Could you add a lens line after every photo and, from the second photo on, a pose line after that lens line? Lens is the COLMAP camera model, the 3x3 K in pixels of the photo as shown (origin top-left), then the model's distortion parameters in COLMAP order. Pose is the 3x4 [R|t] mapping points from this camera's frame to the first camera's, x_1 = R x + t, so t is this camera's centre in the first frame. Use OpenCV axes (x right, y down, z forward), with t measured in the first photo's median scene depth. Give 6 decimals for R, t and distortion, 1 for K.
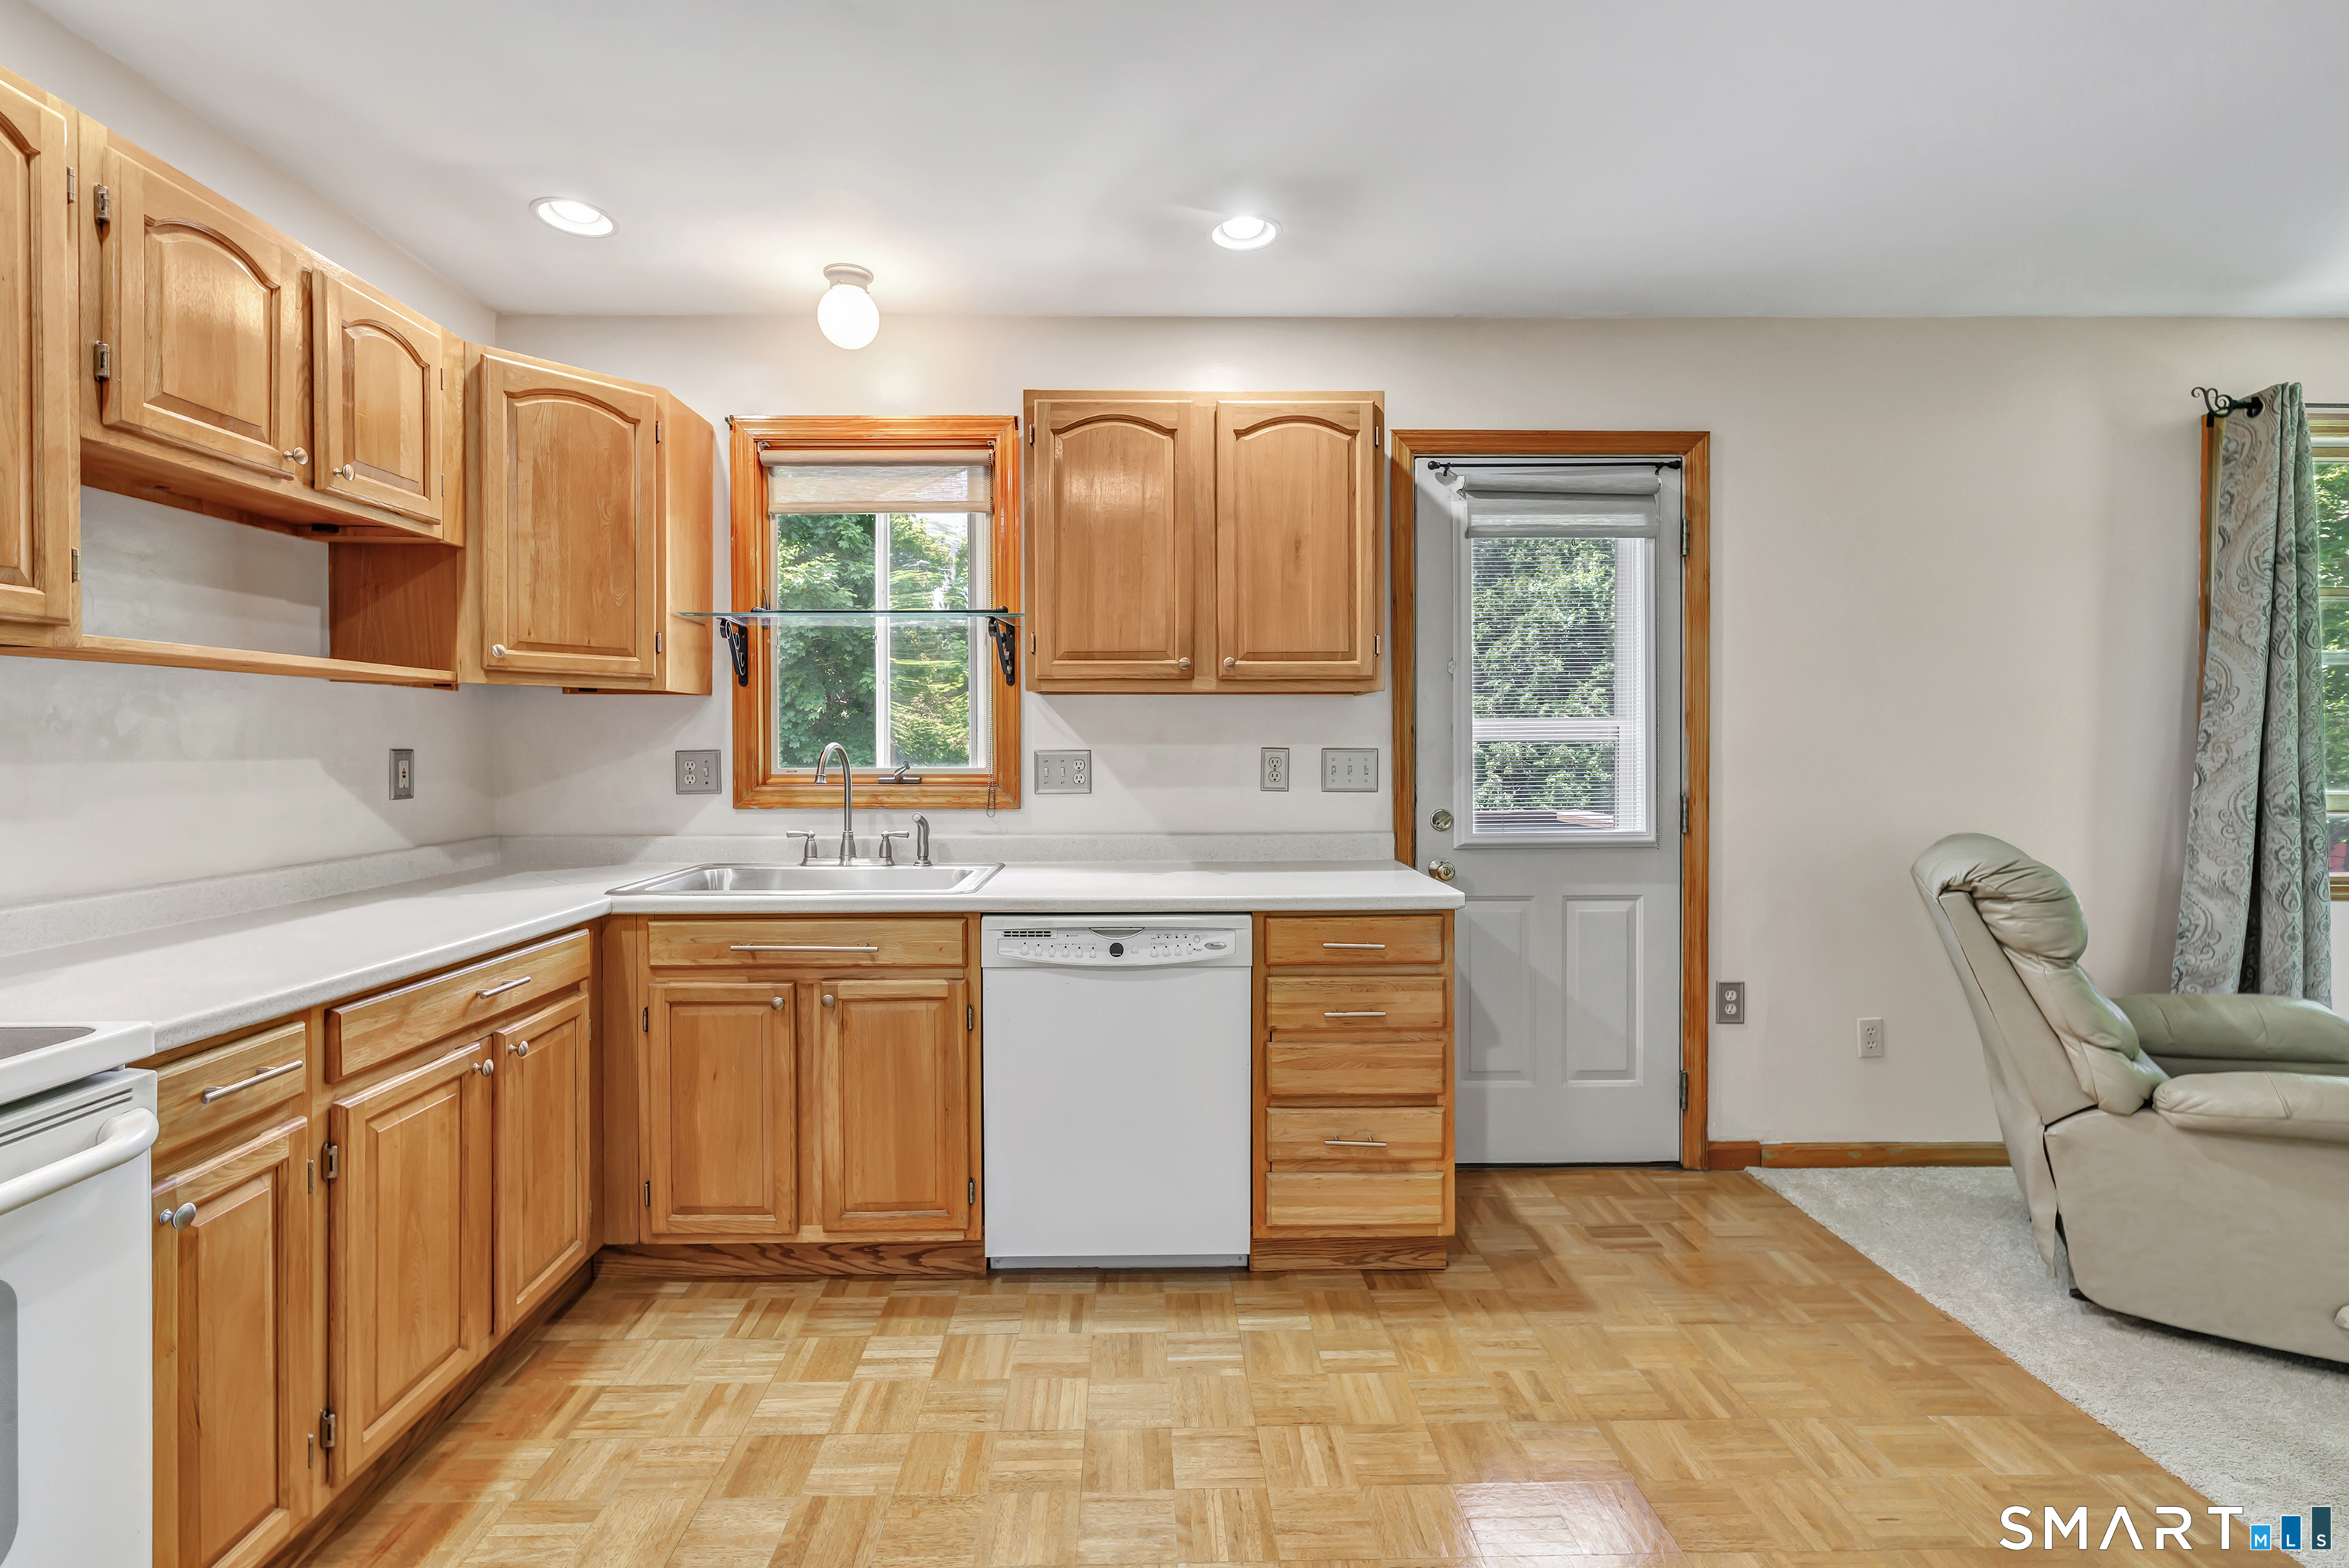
lens RADIAL K [[1034.9, 0, 1160.7], [0, 1034.9, 758.3], [0, 0, 1]] dist [-0.000514, -0.000019]
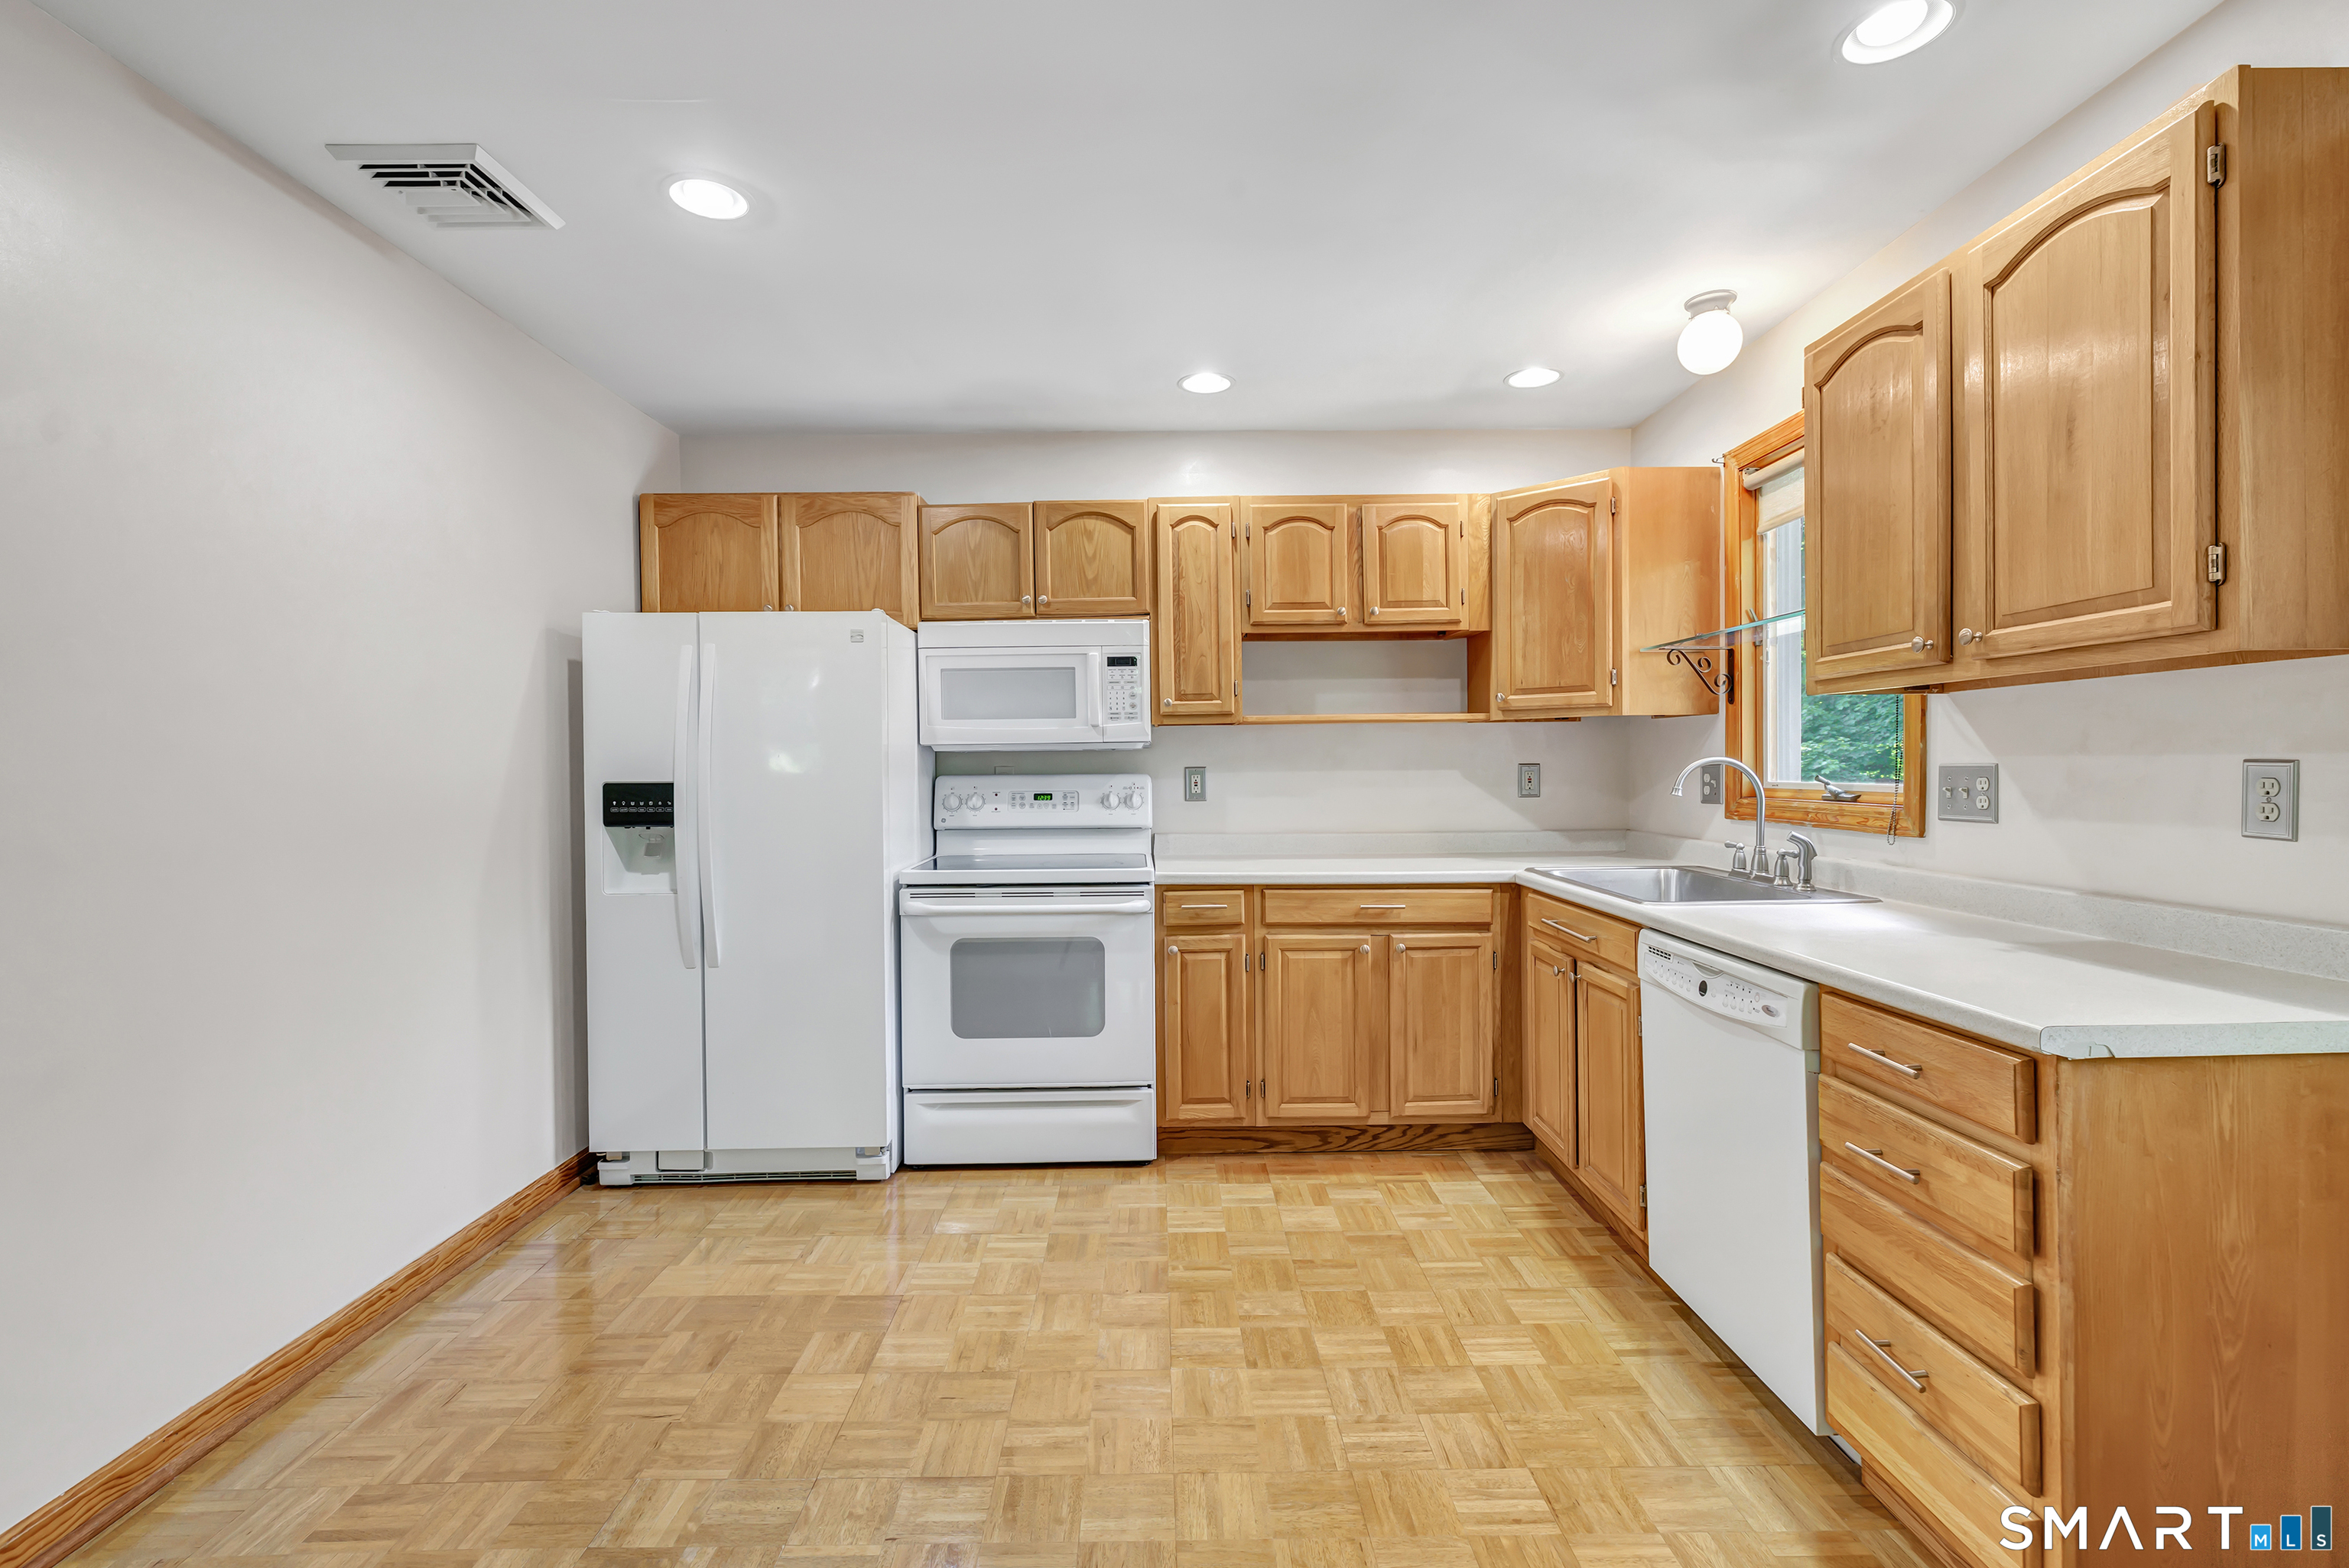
lens RADIAL K [[1046.4, 0, 1174.5], [0, 1046.4, 784.0], [0, 0, 1]] dist [0.001222, 0.000254]
pose [[-0.011164, 0.018247, -0.999771, 0.861570], [-0.004466, 0.999823, 0.018297, -0.005636], [0.999928, 0.004669, -0.011081, 0.552056]]
